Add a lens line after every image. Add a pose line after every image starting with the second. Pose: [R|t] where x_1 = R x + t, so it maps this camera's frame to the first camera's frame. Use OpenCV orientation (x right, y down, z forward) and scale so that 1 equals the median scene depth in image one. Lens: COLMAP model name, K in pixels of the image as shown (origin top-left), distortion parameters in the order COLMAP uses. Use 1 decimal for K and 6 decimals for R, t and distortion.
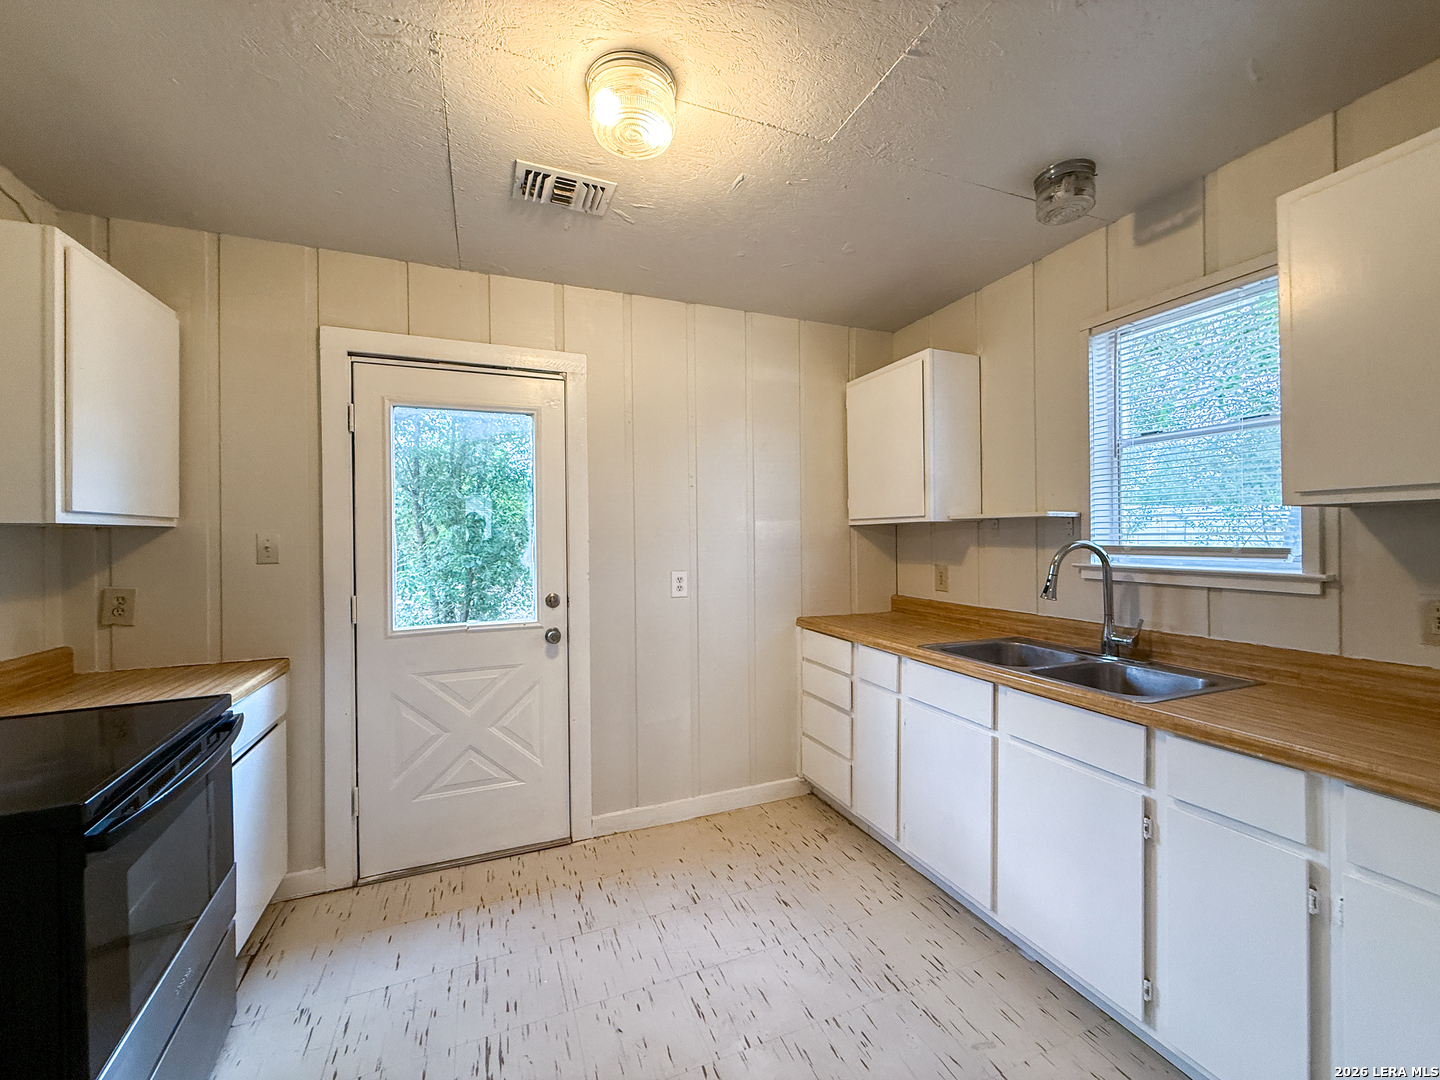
lens RADIAL K [[575.4, 0, 717.4], [0, 575.4, 537.7], [0, 0, 1]] dist [-0.002381, 0.000335]
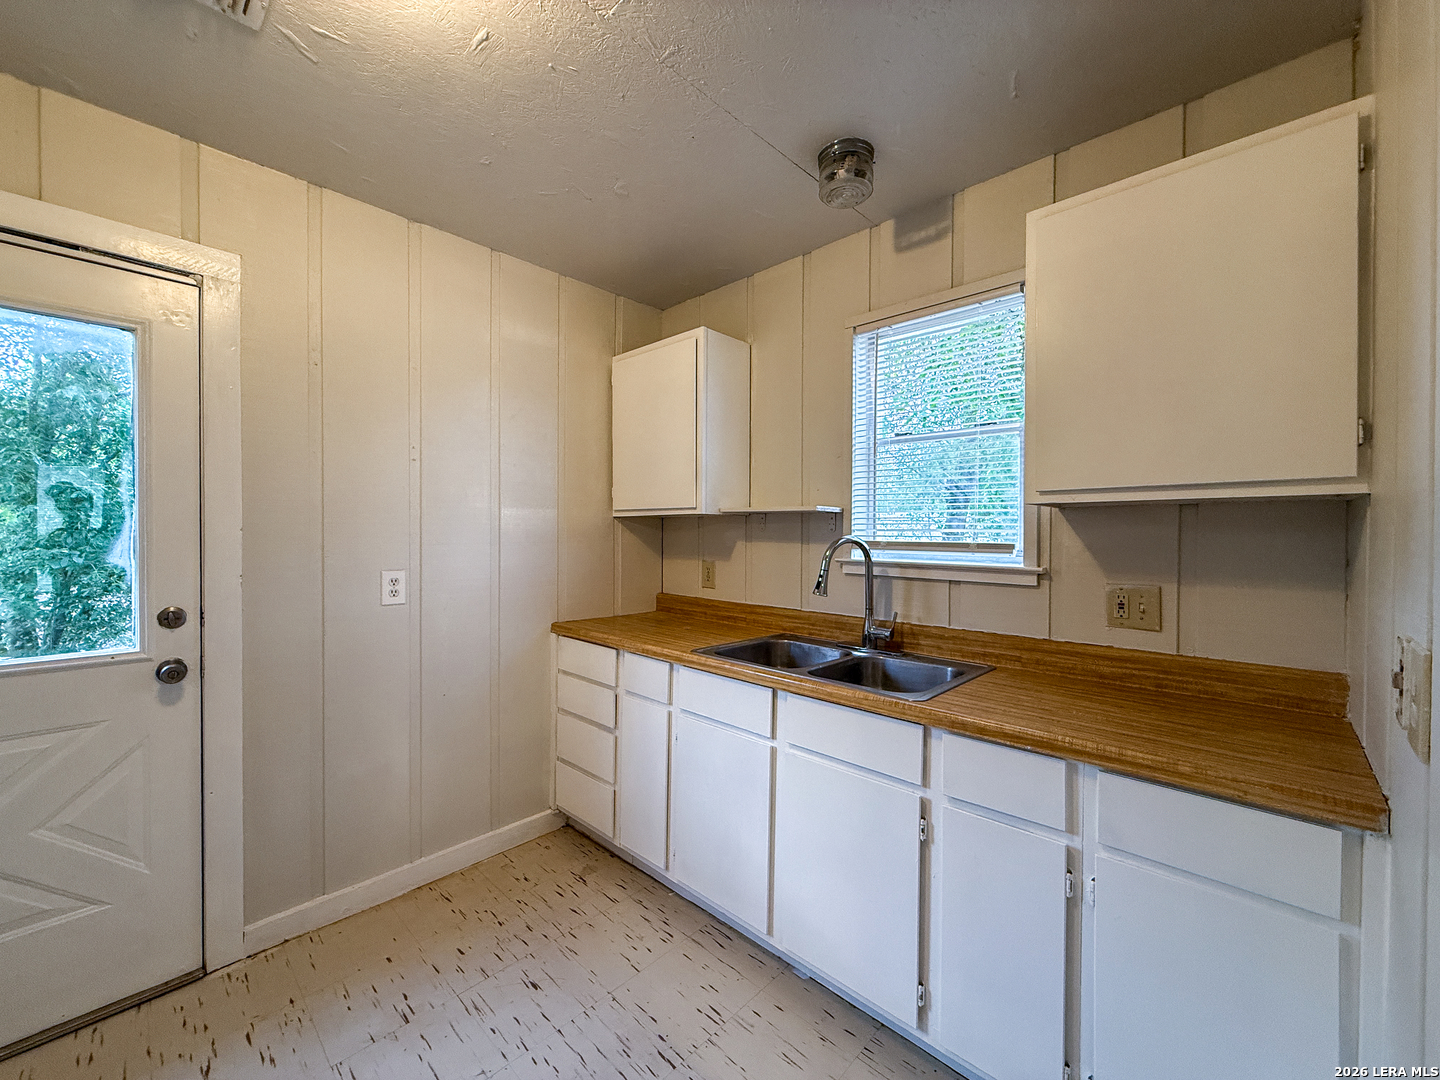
lens RADIAL K [[575.4, 0, 717.4], [0, 575.4, 537.7], [0, 0, 1]] dist [-0.002381, 0.000335]
pose [[0.912298, 0.010791, 0.409384, 0.016140], [-0.013794, 0.999895, 0.004383, 0.007088], [-0.409294, -0.009645, 0.912352, 0.169667]]
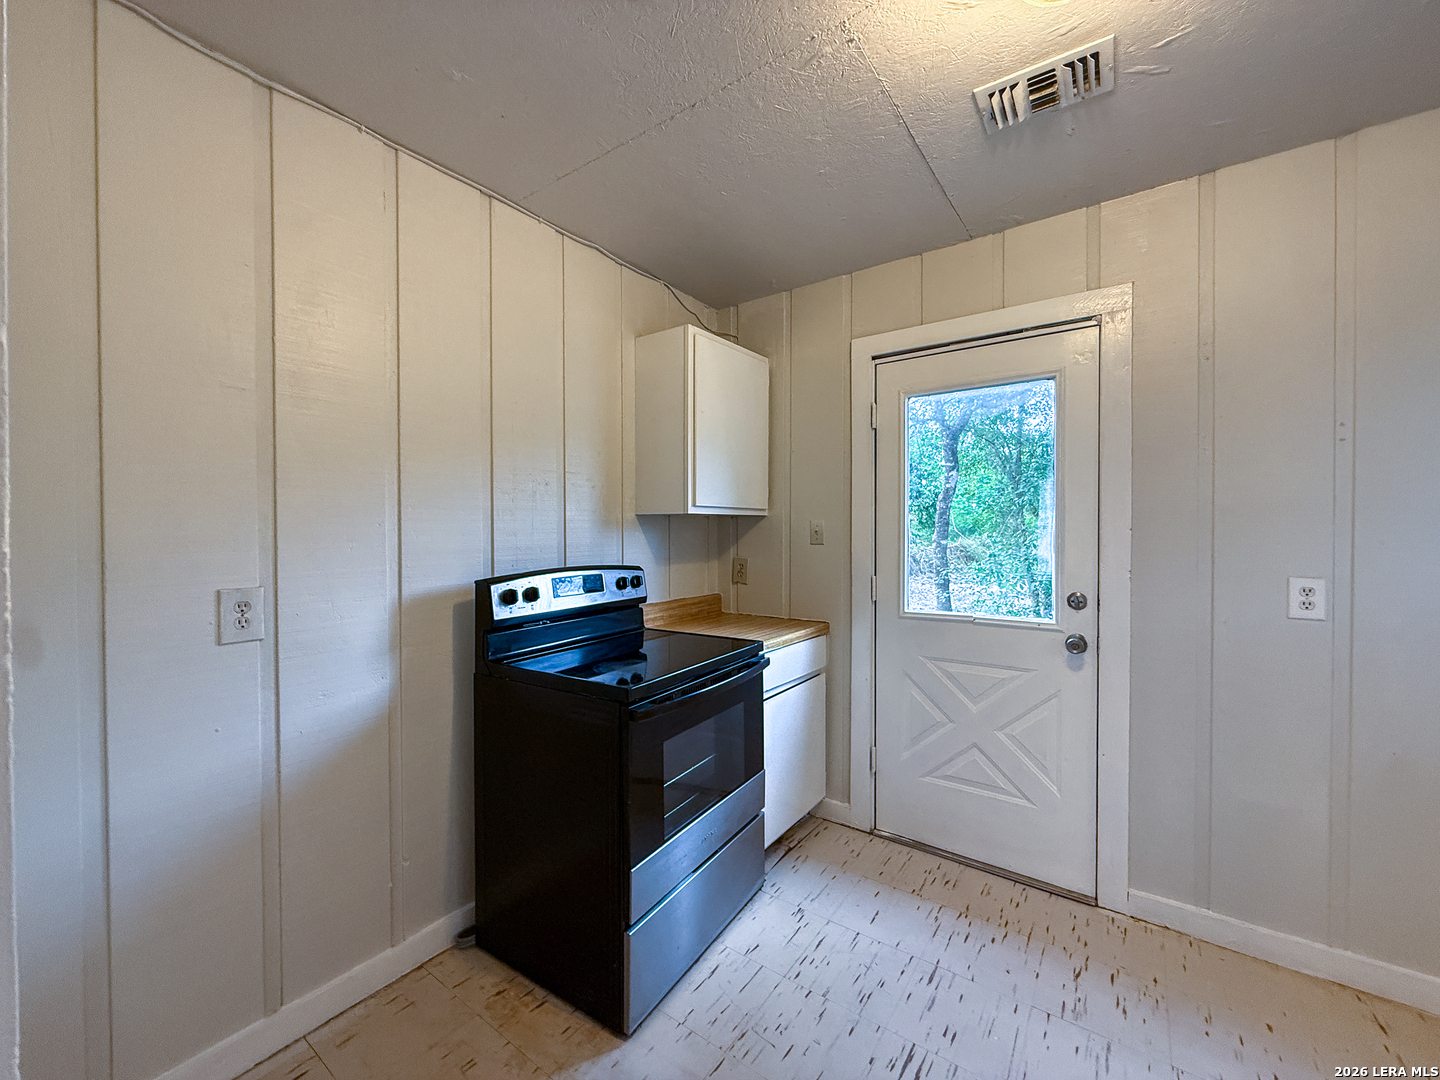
lens RADIAL K [[575.4, 0, 717.4], [0, 575.4, 537.7], [0, 0, 1]] dist [-0.002381, 0.000335]
pose [[0.528819, 0.021283, -0.848468, 0.157993], [-0.003712, 0.999734, 0.022763, 0.003101], [0.848727, -0.008888, 0.528757, 0.158939]]
